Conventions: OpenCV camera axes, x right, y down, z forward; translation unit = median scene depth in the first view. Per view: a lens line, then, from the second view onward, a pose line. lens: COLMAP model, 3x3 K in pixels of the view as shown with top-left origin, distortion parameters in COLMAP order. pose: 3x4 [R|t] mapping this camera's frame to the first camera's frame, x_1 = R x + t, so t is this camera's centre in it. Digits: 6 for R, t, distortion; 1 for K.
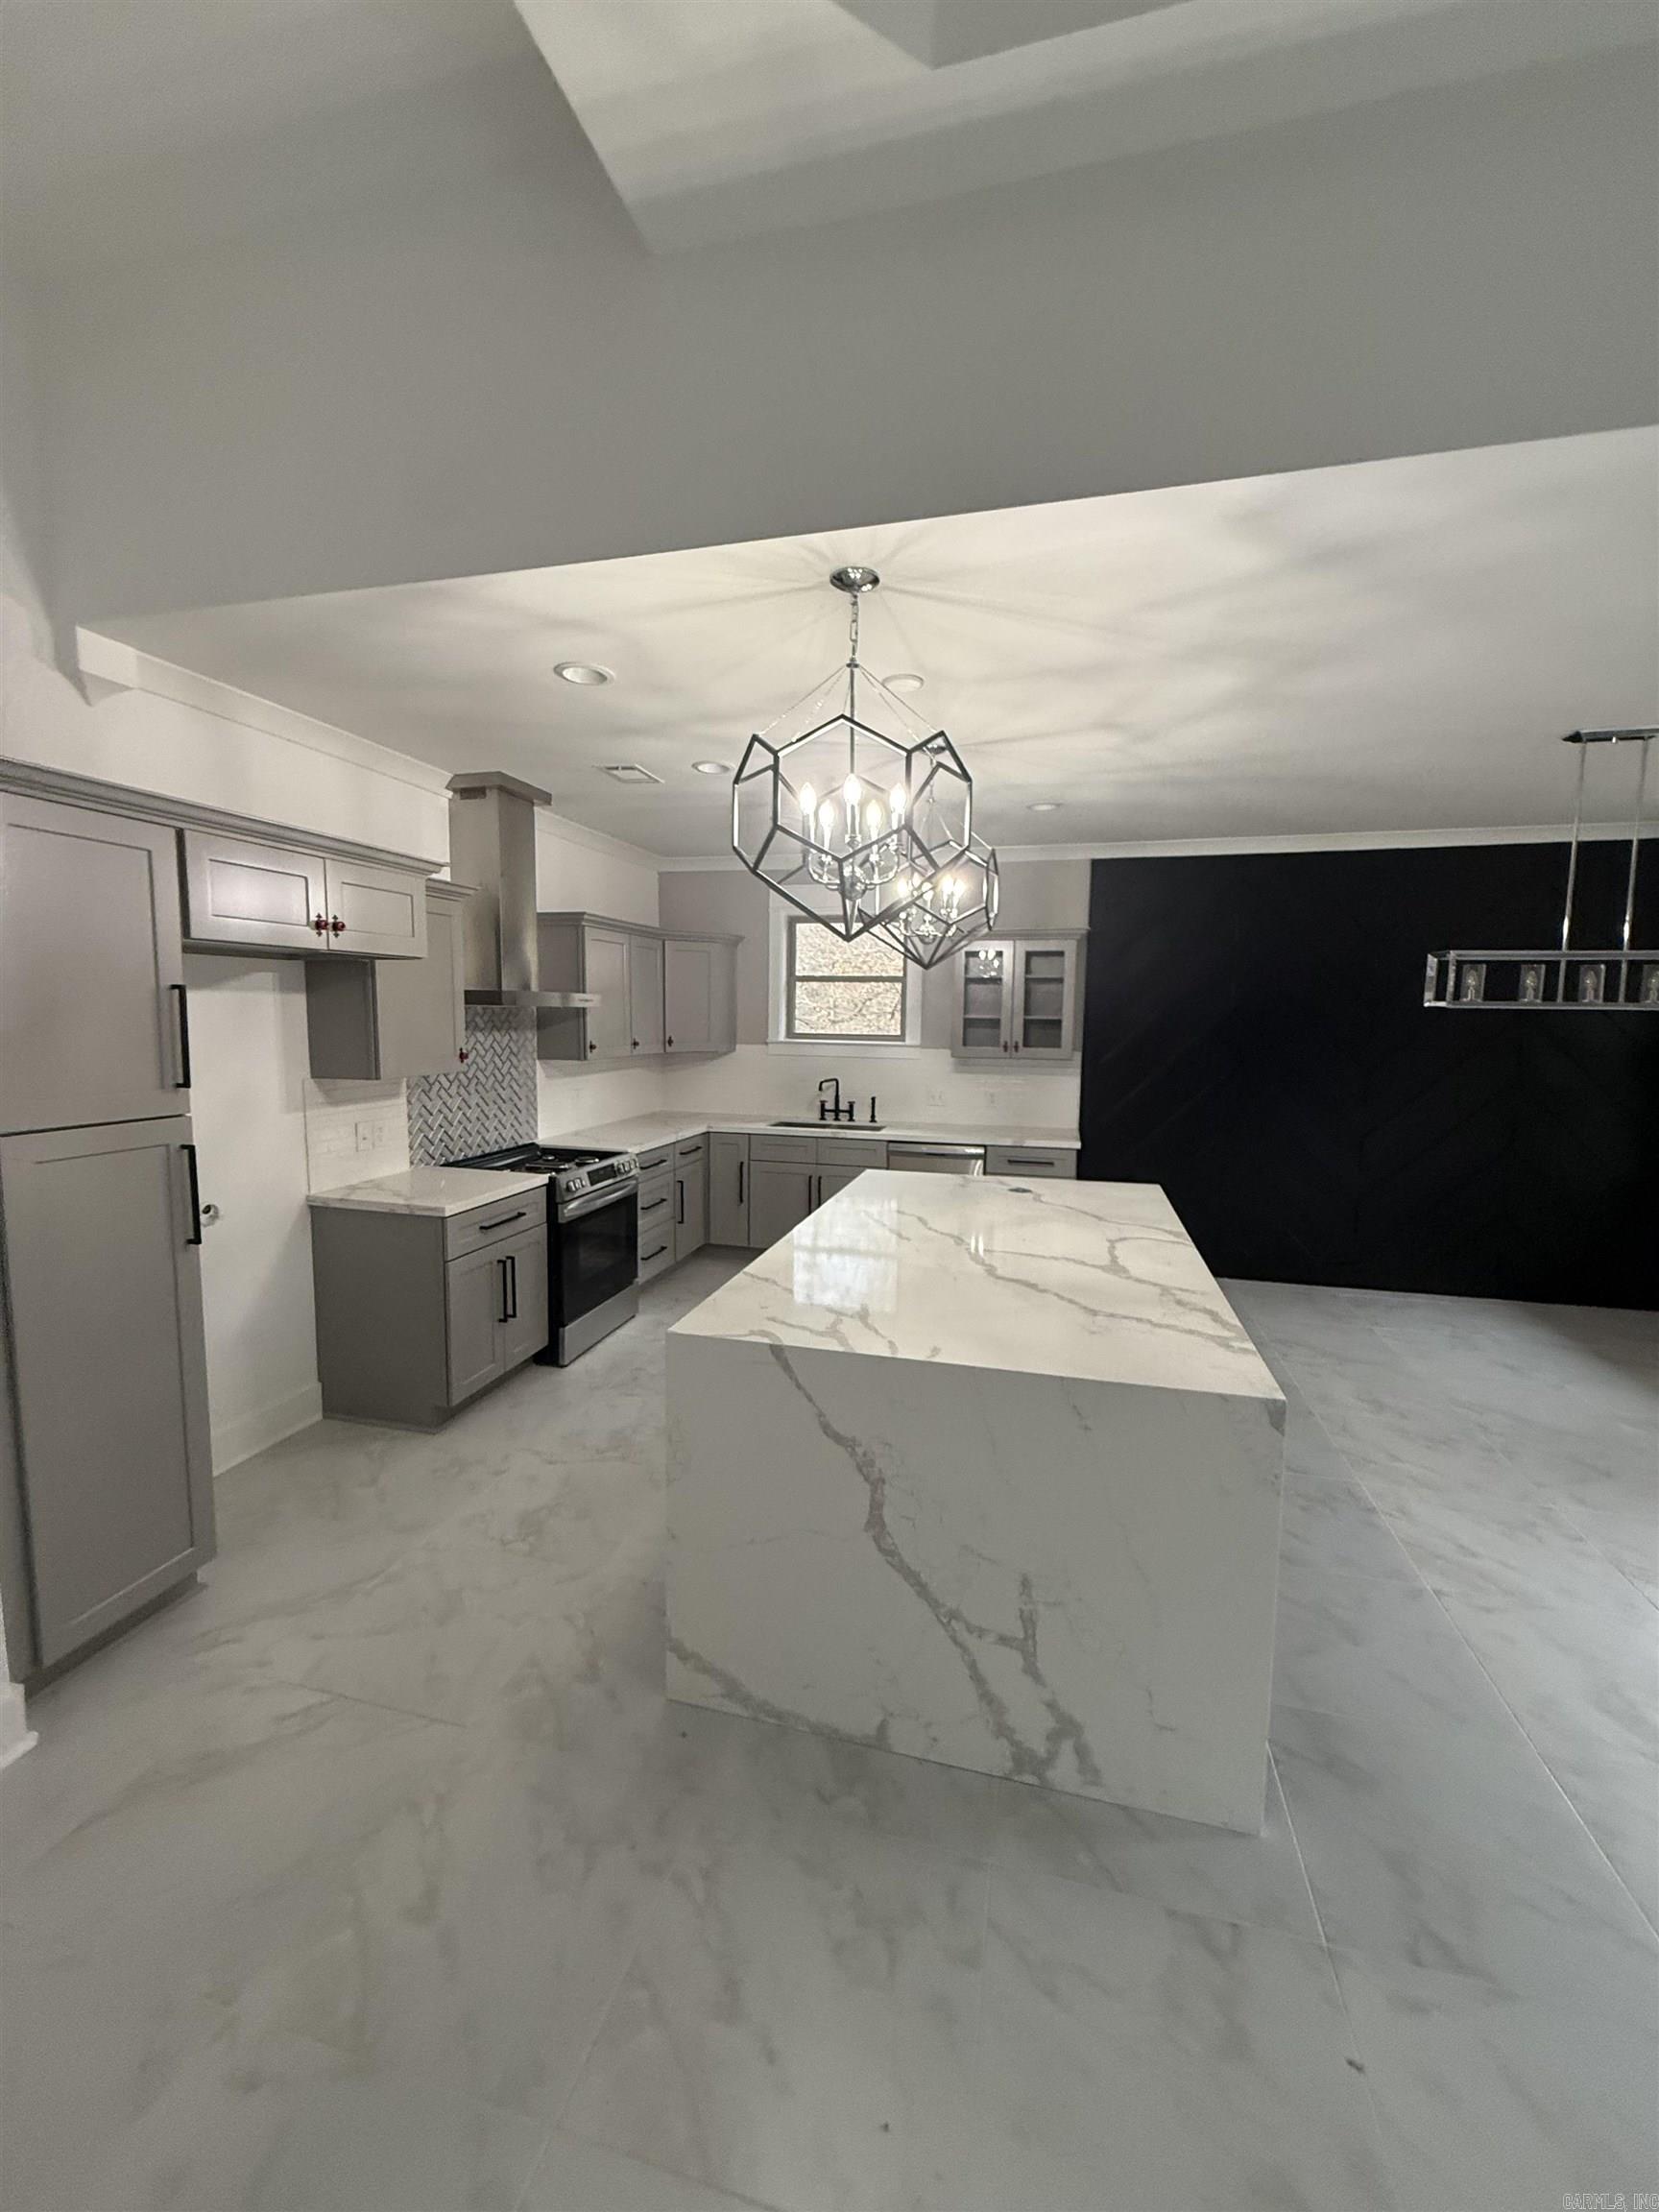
lens RADIAL K [[872.6, 0, 831.6], [0, 872.6, 1102.8], [0, 0, 1]] dist [-0.002017, -0.000429]
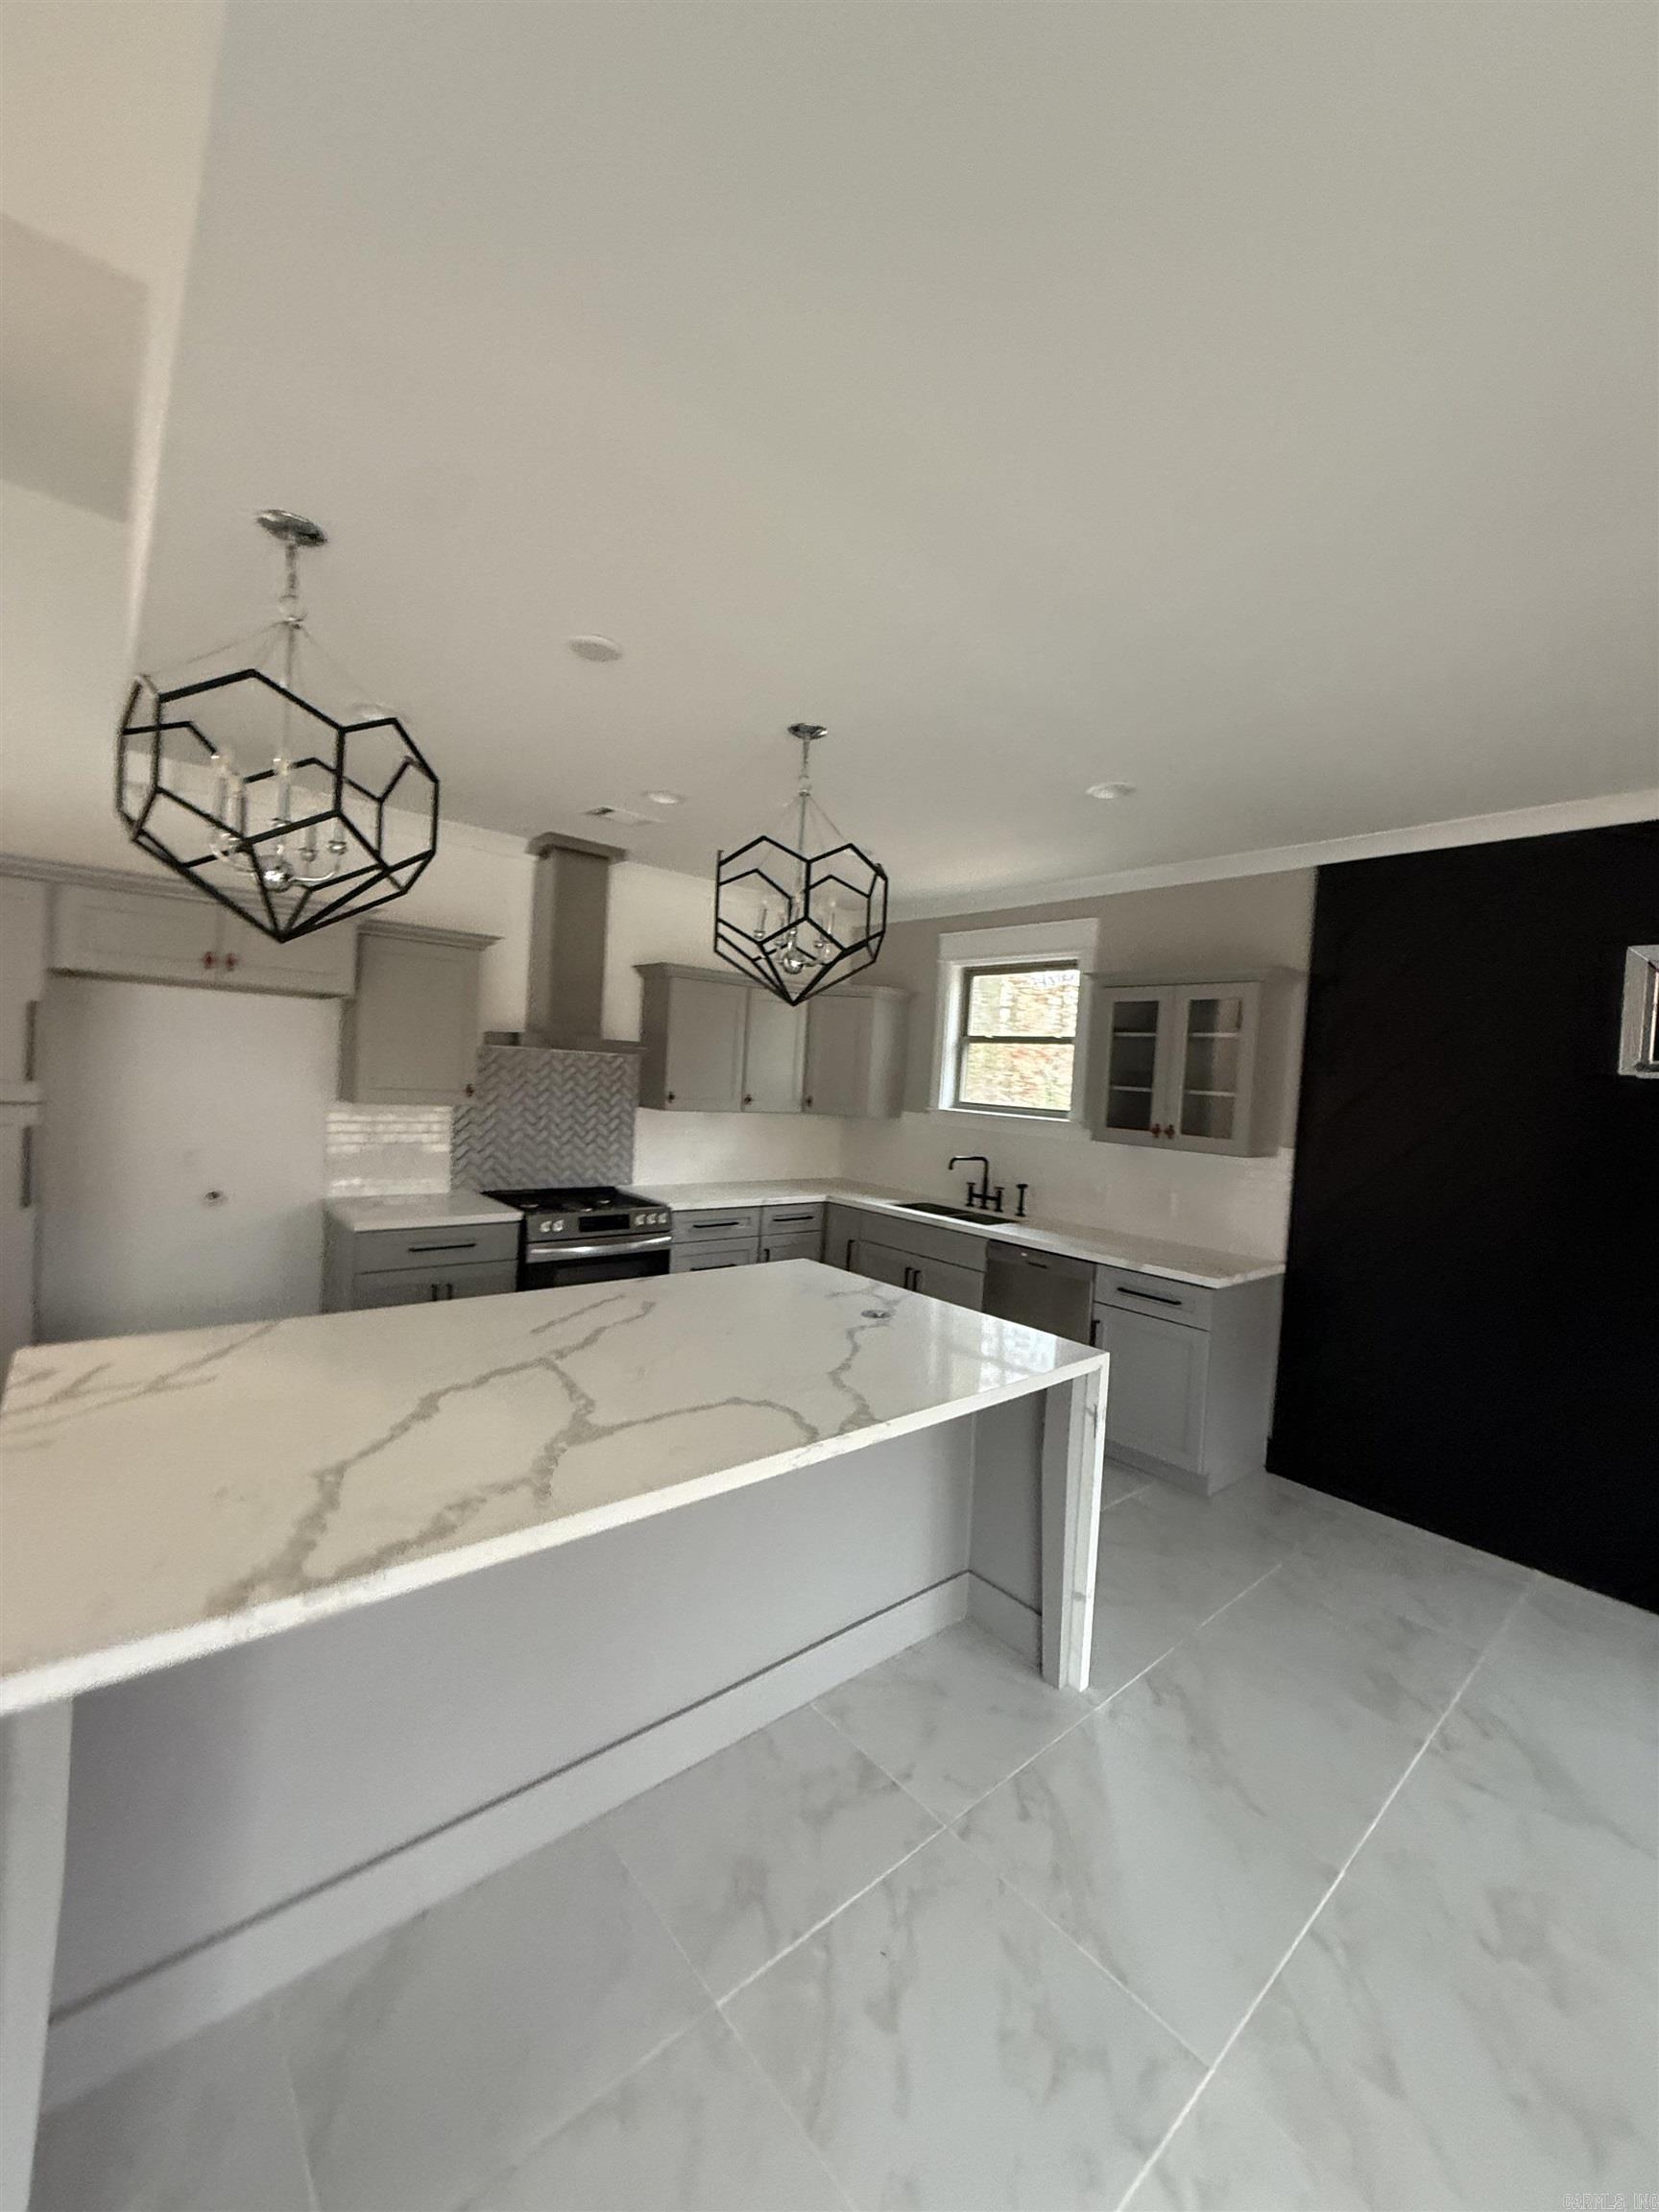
lens RADIAL K [[871.9, 0, 829.5], [0, 871.9, 1101.5], [0, 0, 1]] dist [-0.002201, -0.000299]
pose [[0.819773, 0.054014, -0.570135, 0.590308], [-0.107868, 0.992286, -0.061092, -0.023945], [0.562438, 0.111581, 0.819276, 0.389797]]
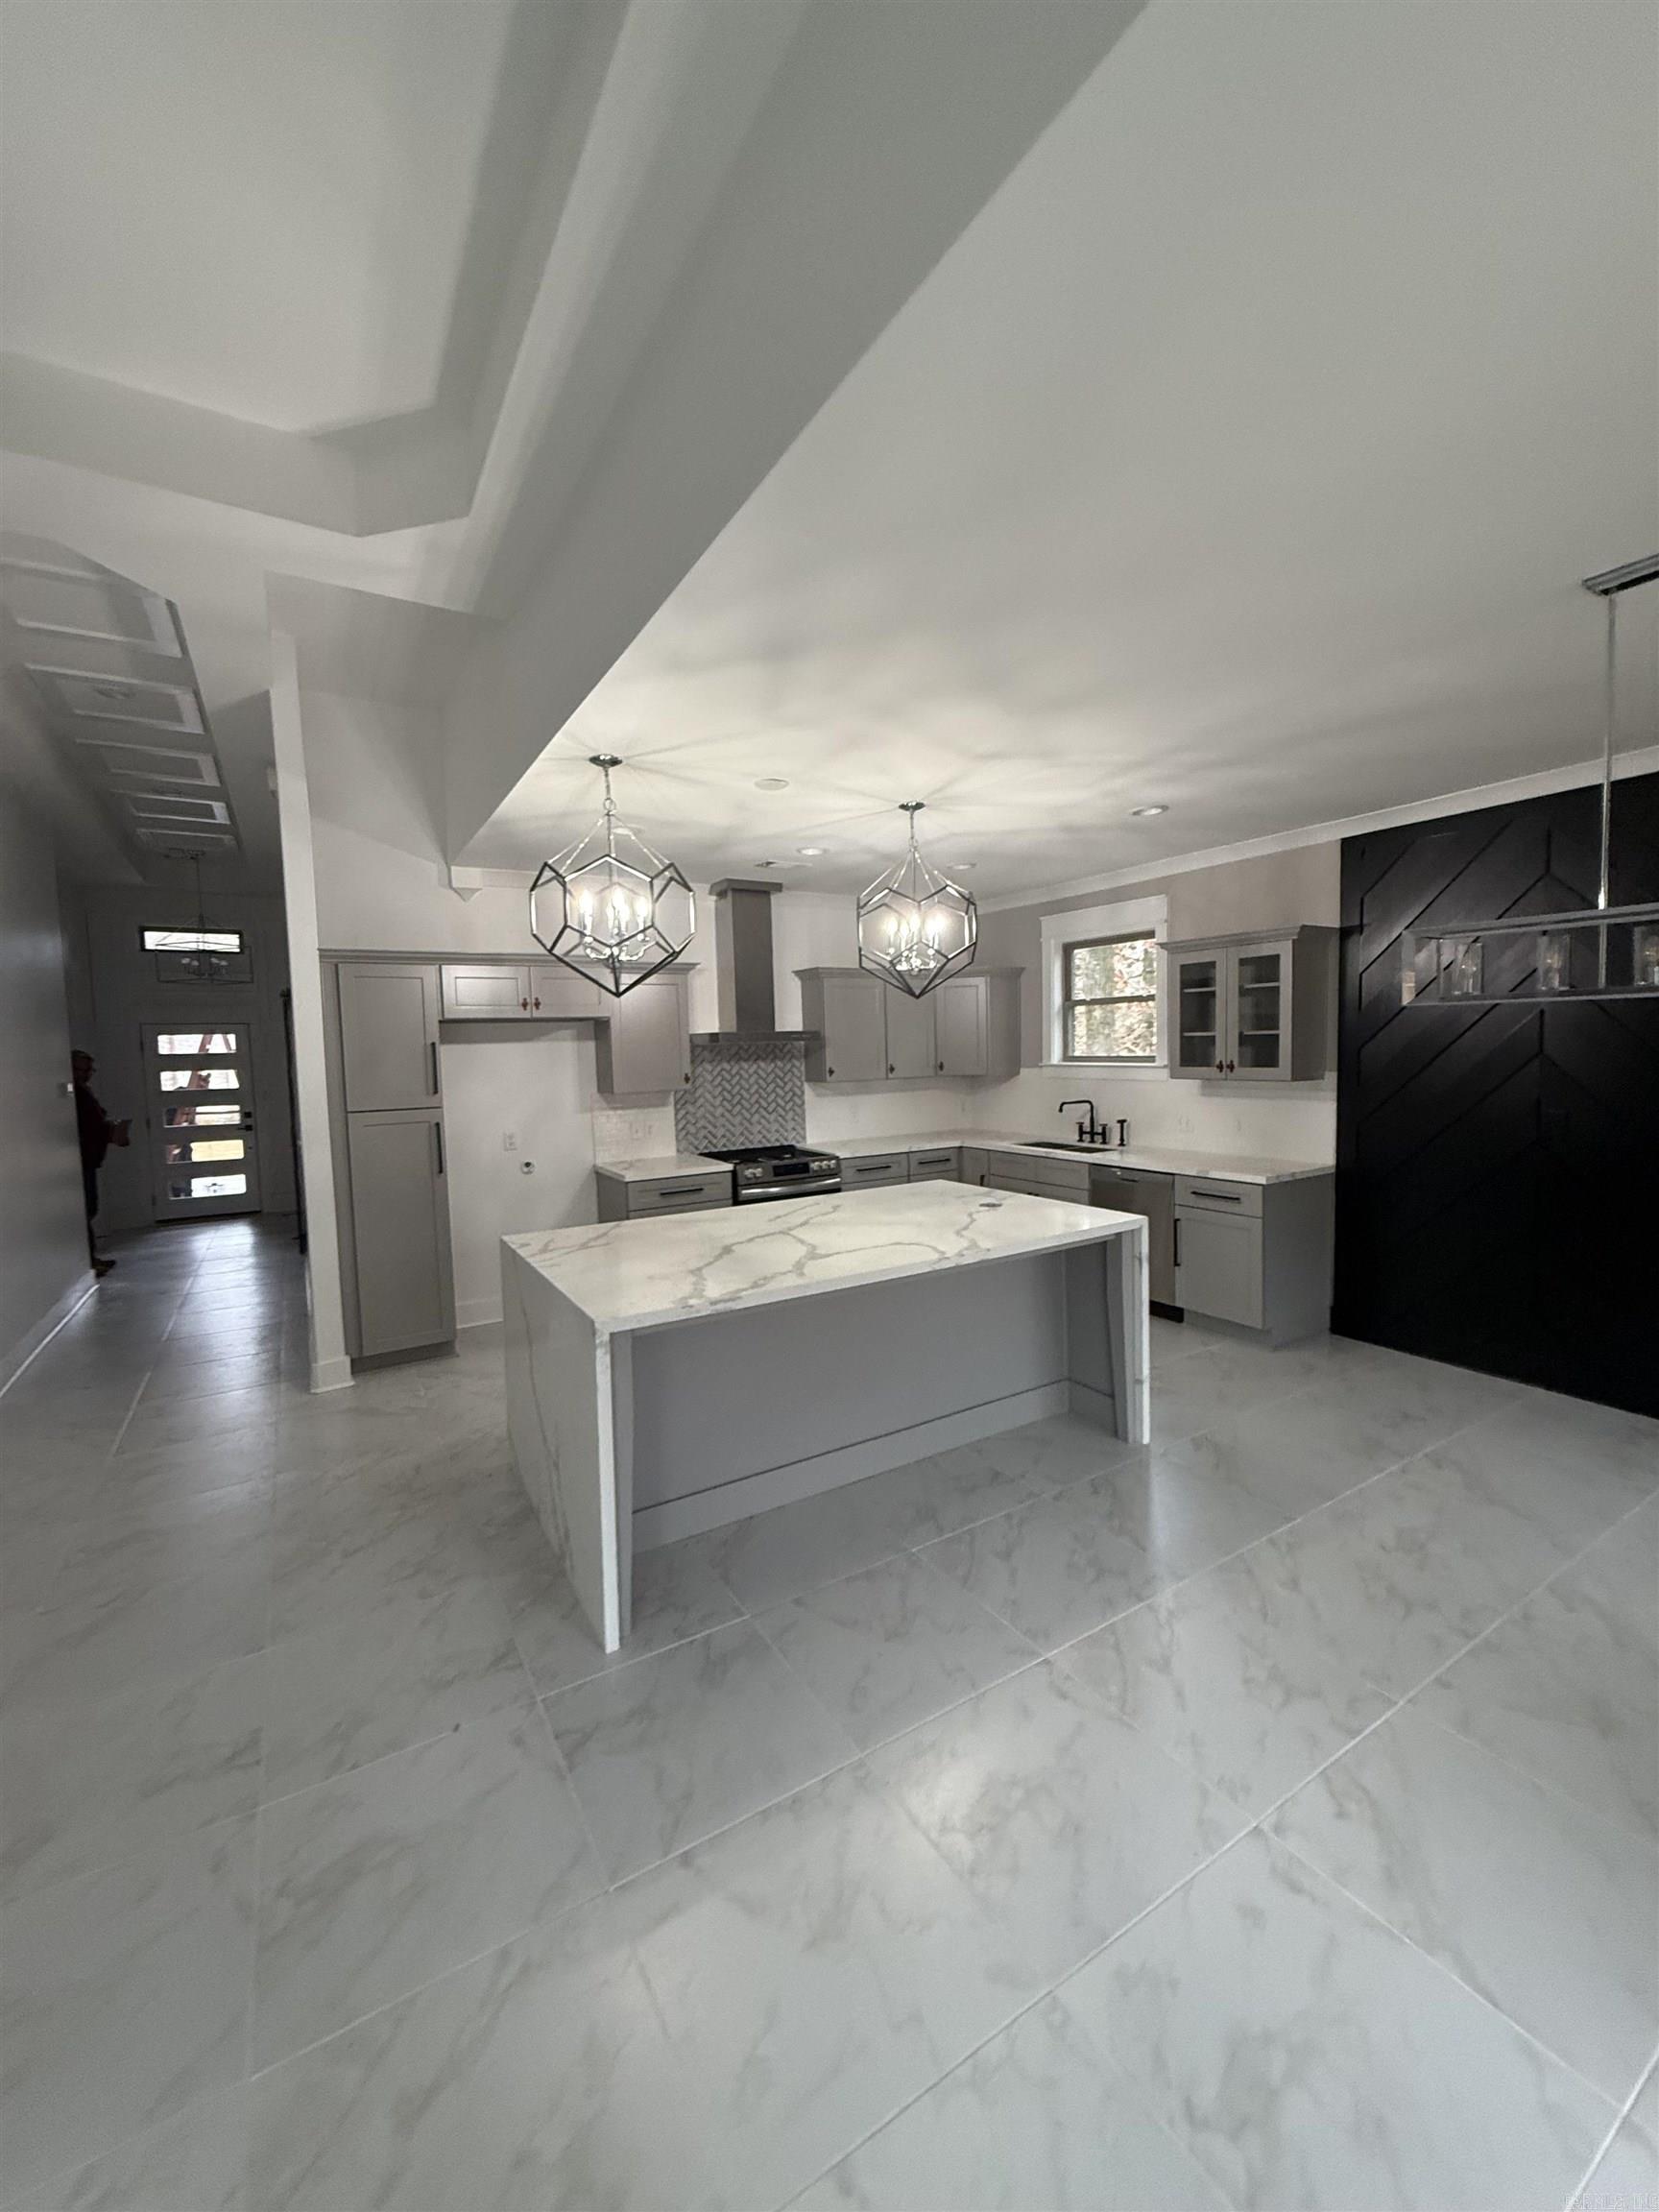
lens RADIAL K [[875.0, 0, 831.1], [0, 875.0, 1102.7], [0, 0, 1]] dist [-0.000238, -0.000232]
pose [[0.717936, 0.014392, -0.695960, 0.820765], [-0.035657, 0.999234, -0.016119, 0.002040], [0.695195, 0.036389, 0.717899, 0.120249]]
